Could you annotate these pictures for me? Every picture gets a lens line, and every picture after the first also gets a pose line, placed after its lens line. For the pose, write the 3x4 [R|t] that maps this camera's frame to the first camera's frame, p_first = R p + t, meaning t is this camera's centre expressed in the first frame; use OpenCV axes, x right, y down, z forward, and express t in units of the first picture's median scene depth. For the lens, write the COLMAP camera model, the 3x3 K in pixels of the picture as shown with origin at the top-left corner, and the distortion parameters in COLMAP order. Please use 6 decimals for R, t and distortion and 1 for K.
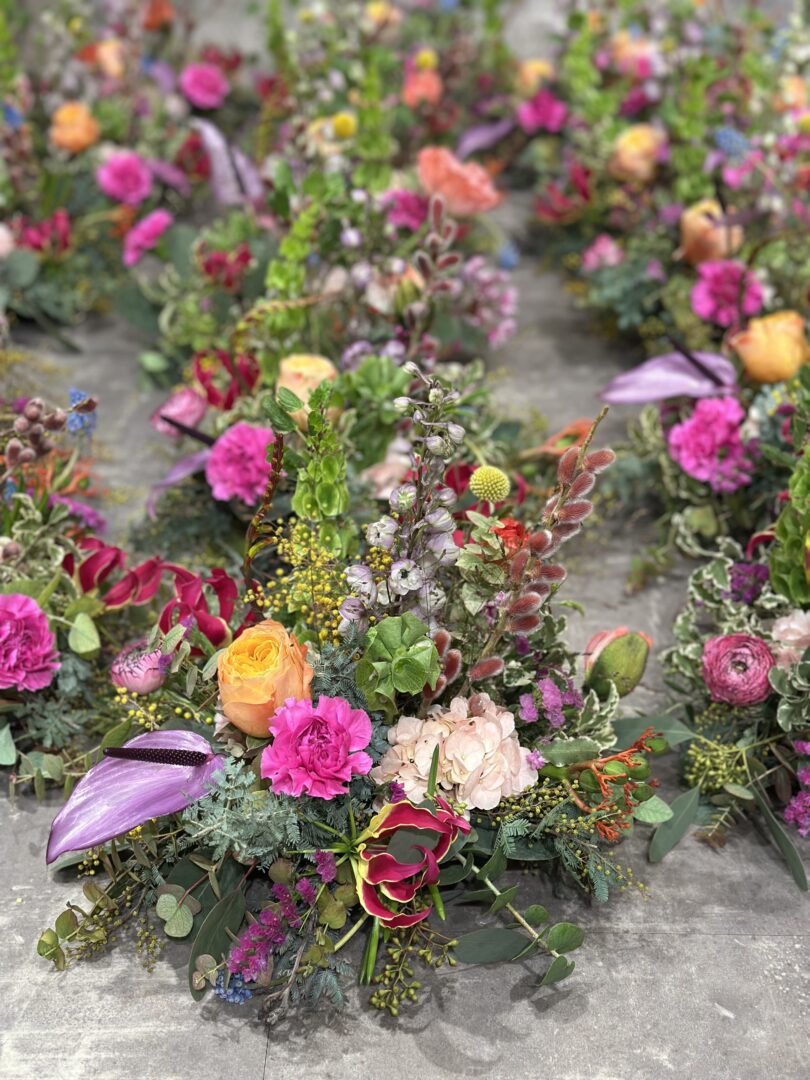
lens RADIAL K [[1509.6, 0, 405.0], [0, 1509.6, 540.0], [0, 0, 1]] dist [0.124517, -0.120182]
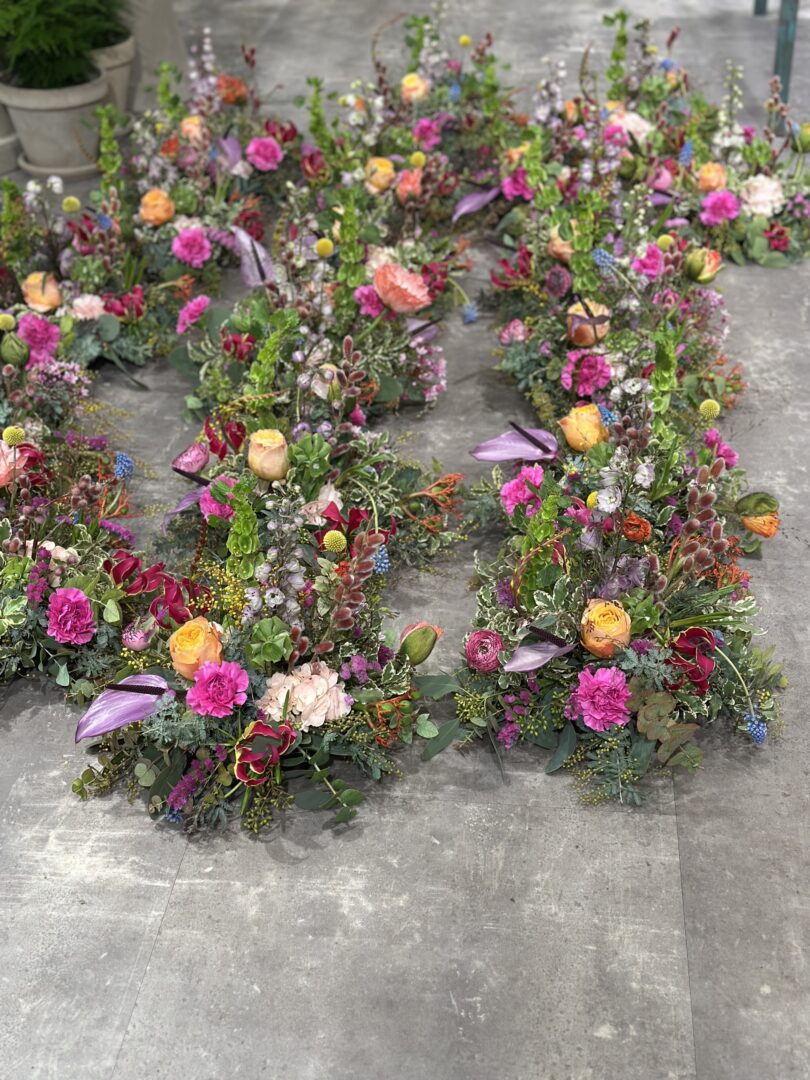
lens RADIAL K [[1485.9, 0, 405.0], [0, 1485.9, 540.0], [0, 0, 1]] dist [0.107774, 0.074560]
pose [[0.995262, 0.039251, -0.088953, 0.301944], [-0.033413, 0.997247, 0.066194, -0.161347], [0.091307, -0.062908, 0.993834, -0.725000]]
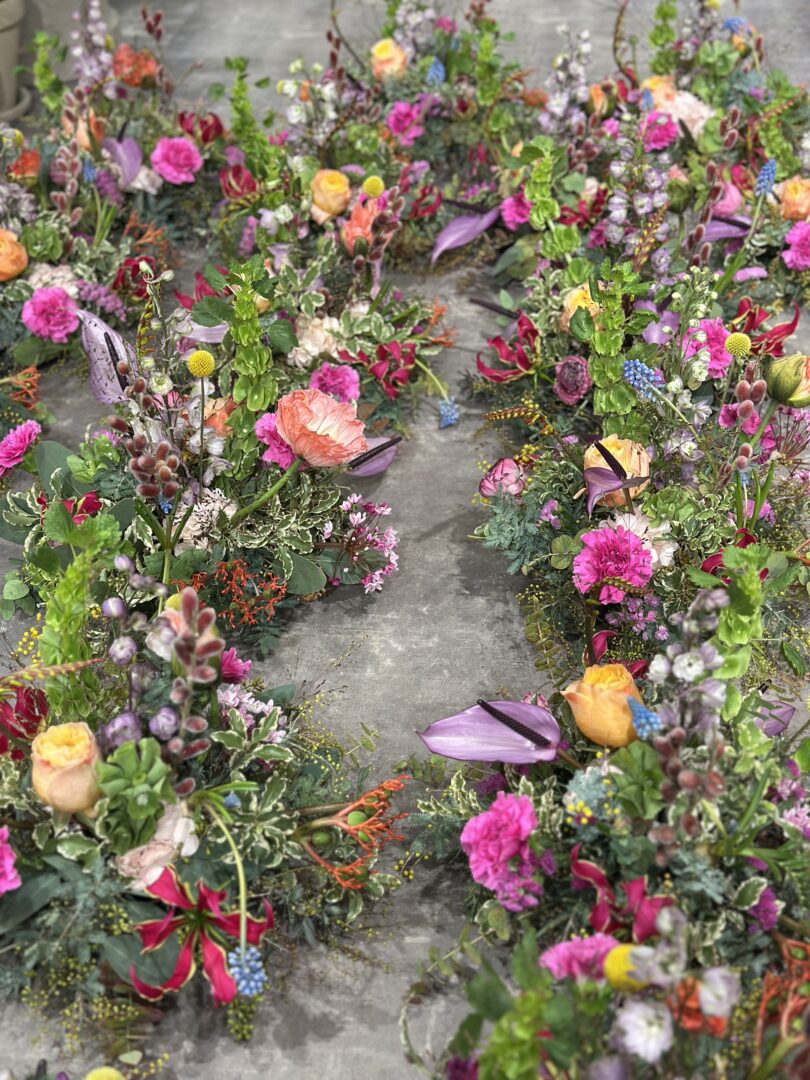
lens RADIAL K [[1509.6, 0, 405.0], [0, 1509.6, 540.0], [0, 0, 1]] dist [0.124517, -0.120182]
pose [[0.992592, 0.039956, -0.114737, 0.335316], [-0.026156, 0.992507, 0.119354, -0.490382], [0.118646, -0.115469, 0.986200, 0.181883]]
